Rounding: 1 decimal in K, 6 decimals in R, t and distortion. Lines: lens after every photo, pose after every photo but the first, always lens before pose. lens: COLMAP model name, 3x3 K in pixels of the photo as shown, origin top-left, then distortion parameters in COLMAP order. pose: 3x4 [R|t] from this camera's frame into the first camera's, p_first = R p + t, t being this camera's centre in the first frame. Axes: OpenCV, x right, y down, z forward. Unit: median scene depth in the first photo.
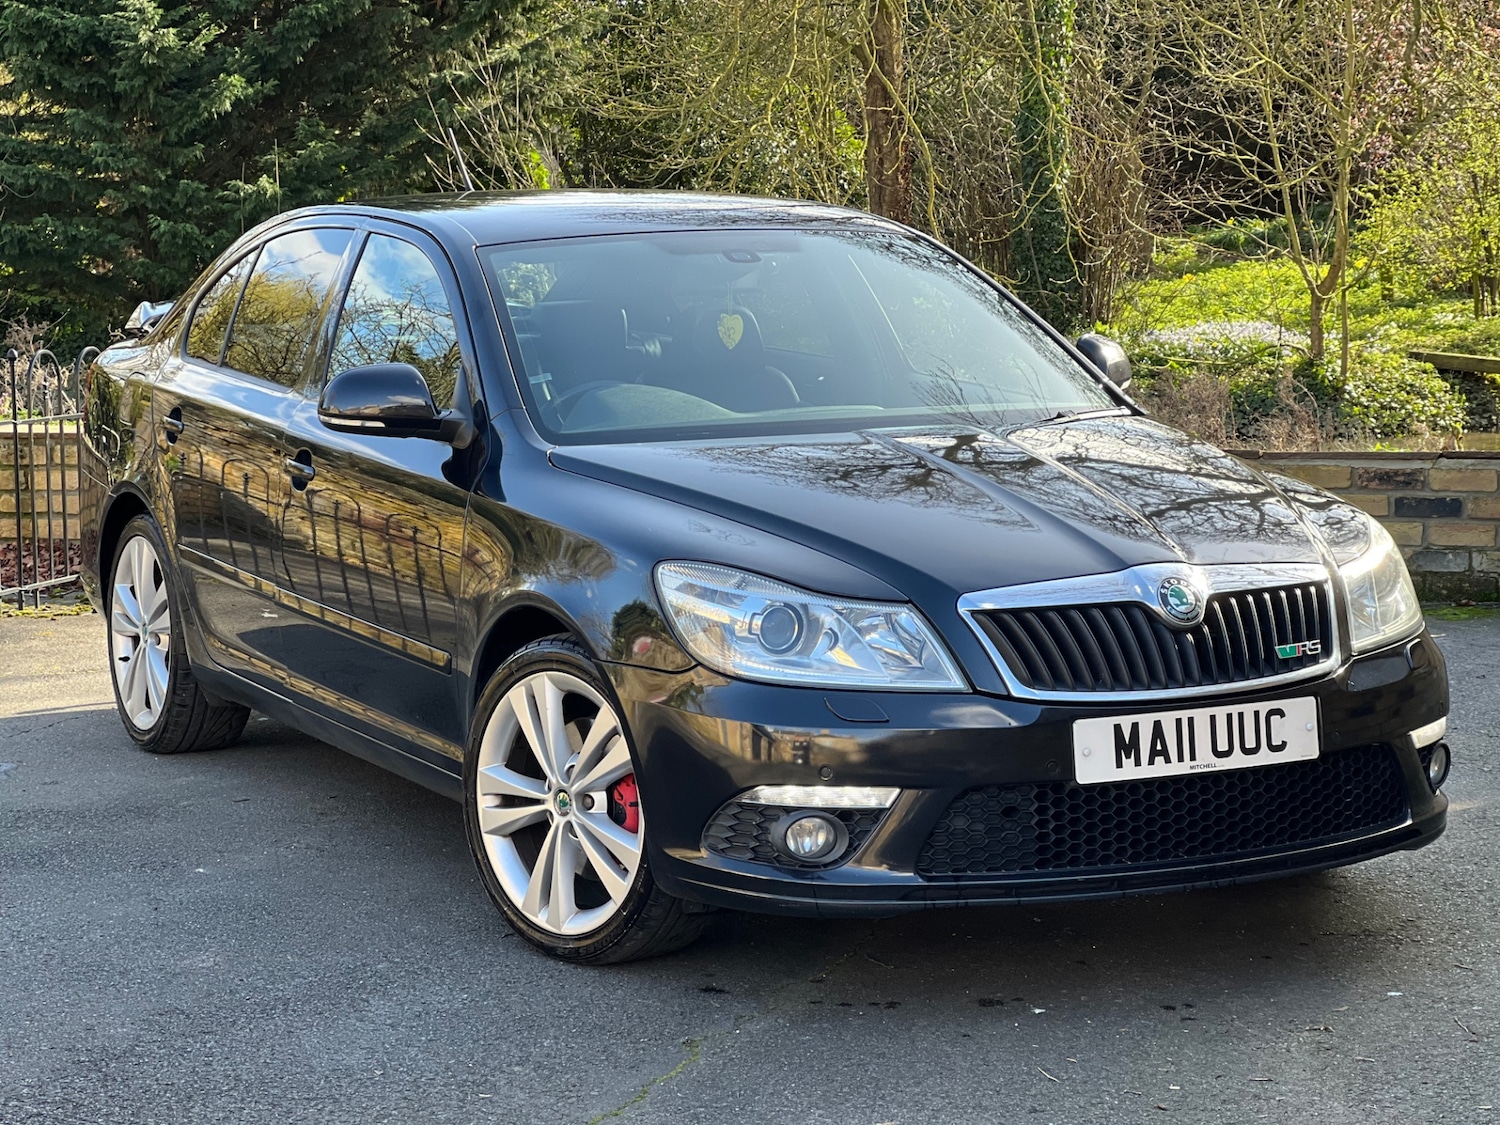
lens RADIAL K [[3363.4, 0, 740.5], [0, 3363.4, 559.9], [0, 0, 1]] dist [0.080090, 2.260425]
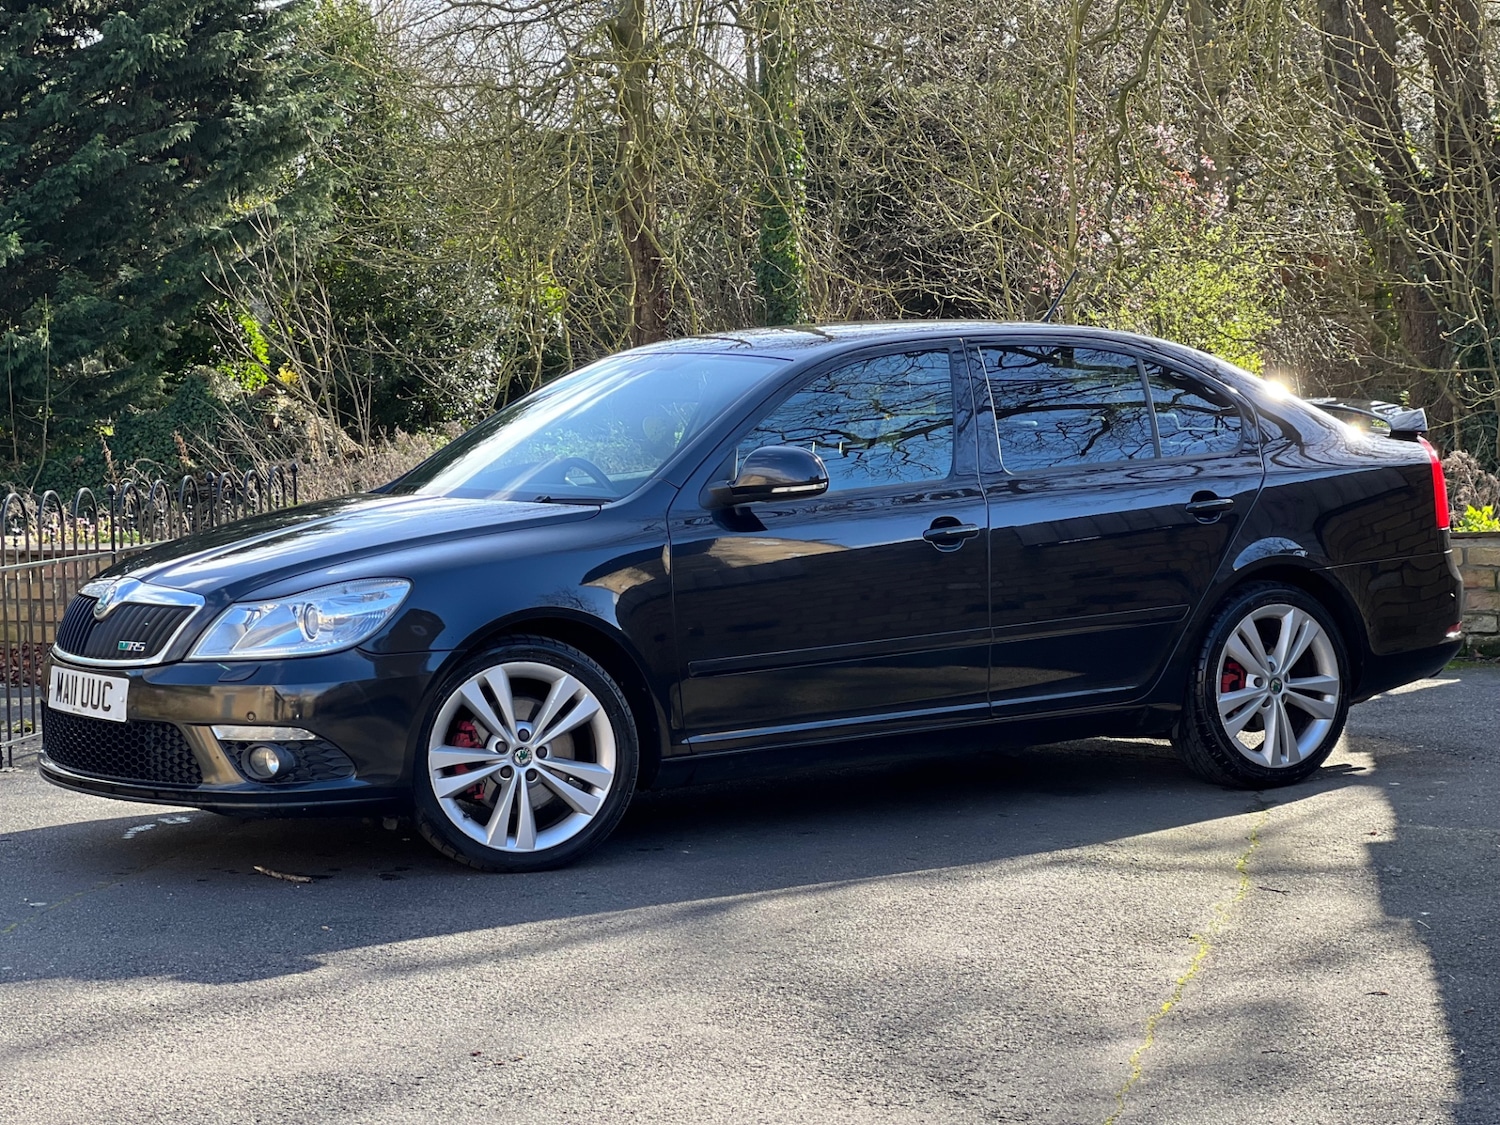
lens RADIAL K [[3363.4, 0, 740.5], [0, 3363.4, 559.9], [0, 0, 1]] dist [0.080090, 2.260425]
pose [[0.992101, -0.021070, 0.123658, -0.341266], [0.026508, 0.998745, -0.042502, 0.042064], [-0.122607, 0.045444, 0.991414, -0.314046]]
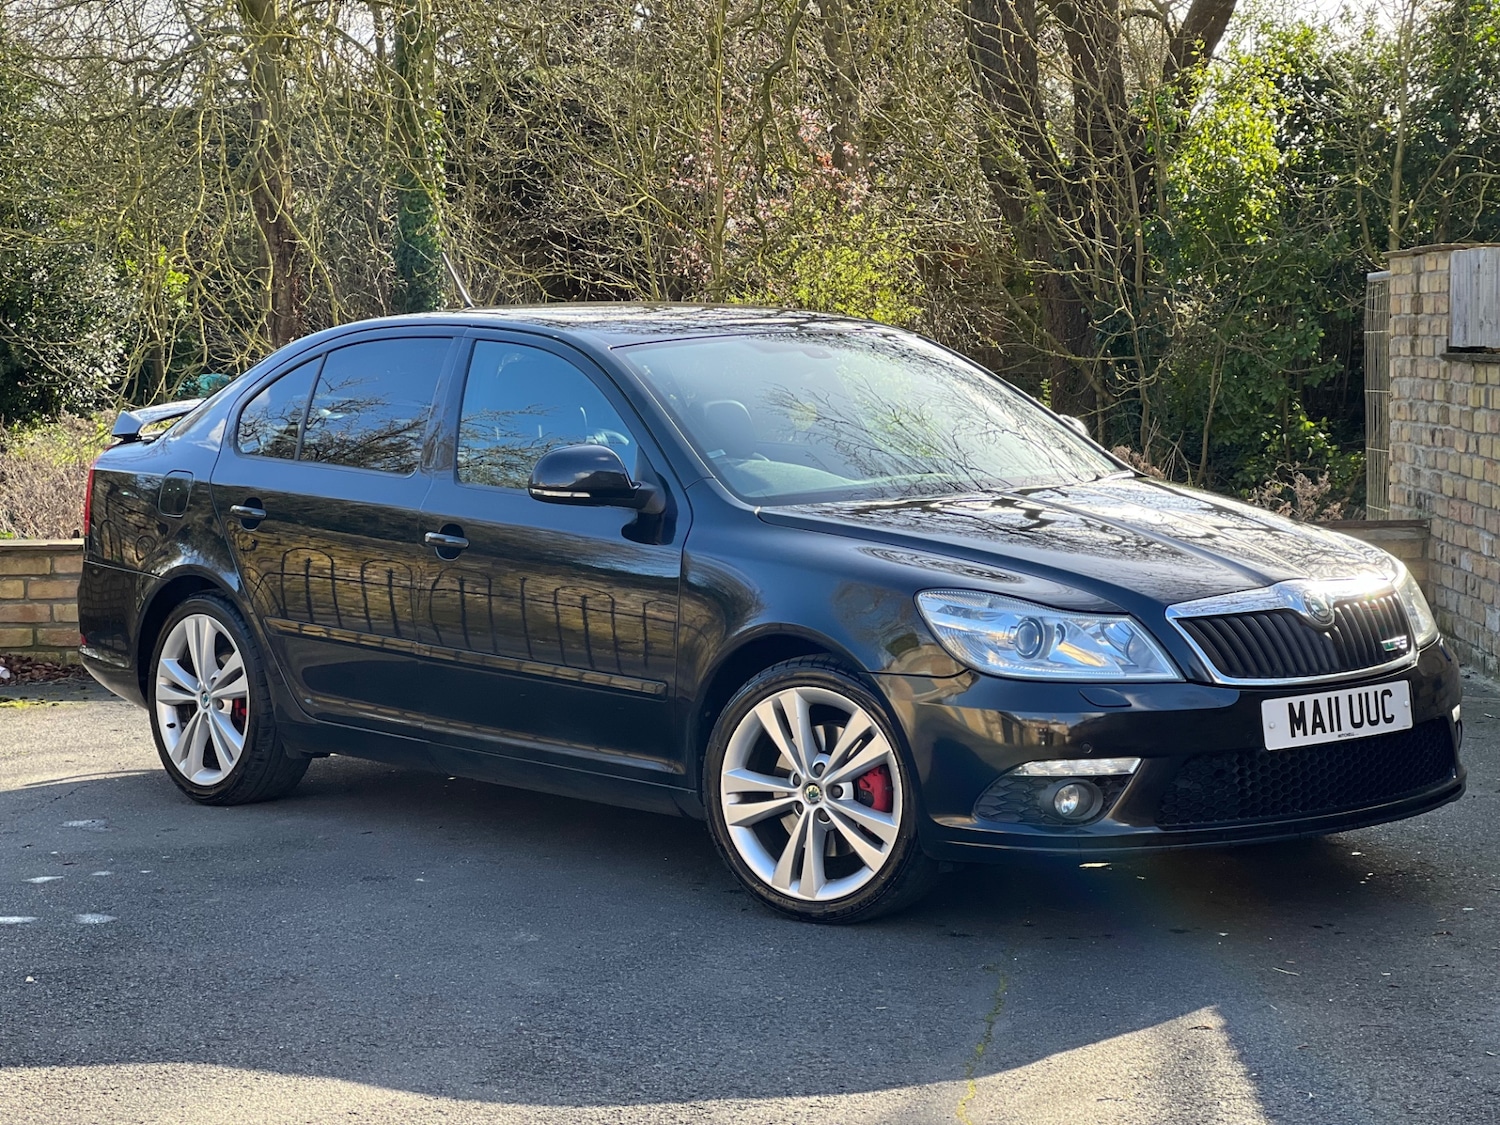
lens RADIAL K [[3363.4, 0, 740.5], [0, 3363.4, 559.9], [0, 0, 1]] dist [0.080090, 2.260425]
pose [[0.971376, -0.028370, 0.235846, -0.376496], [0.037678, 0.998675, -0.035052, 0.030041], [-0.234539, 0.042935, 0.971158, -0.195467]]
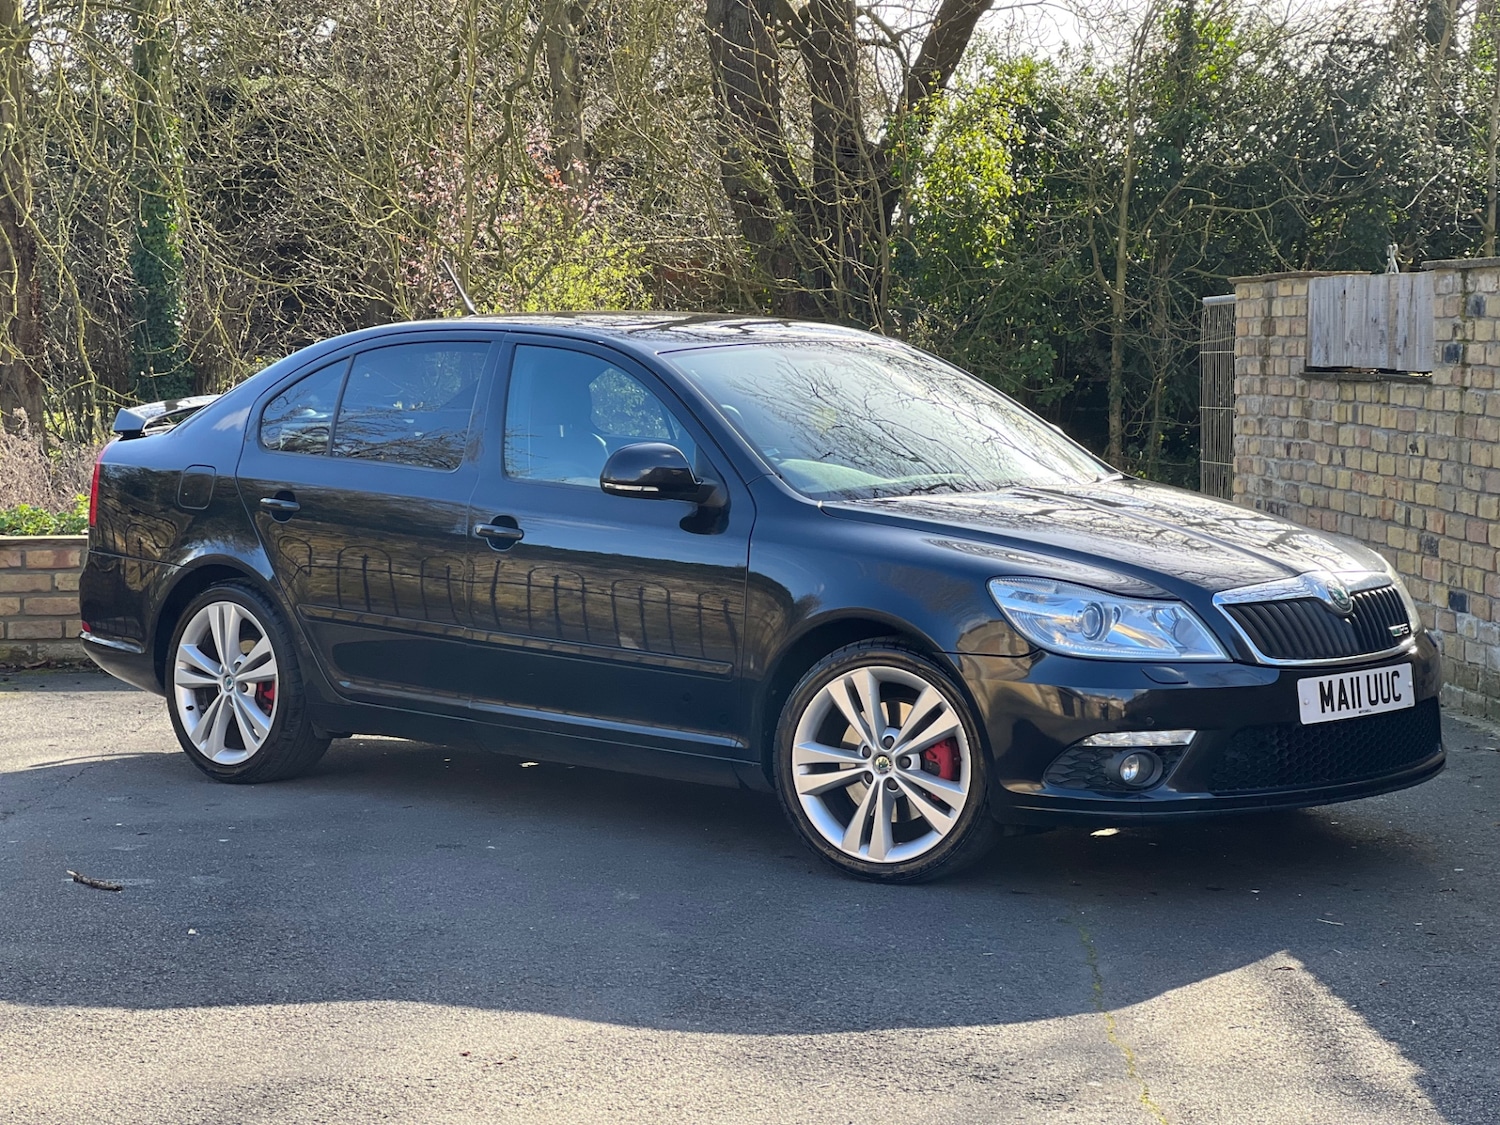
lens RADIAL K [[3363.2, 0, 751.9], [0, 3363.2, 560.5], [0, 0, 1]] dist [0.088473, 2.081762]
pose [[0.940134, -0.019850, 0.340225, -0.571872], [0.034077, 0.998774, -0.035894, 0.038751], [-0.339096, 0.045339, 0.939659, -0.250691]]
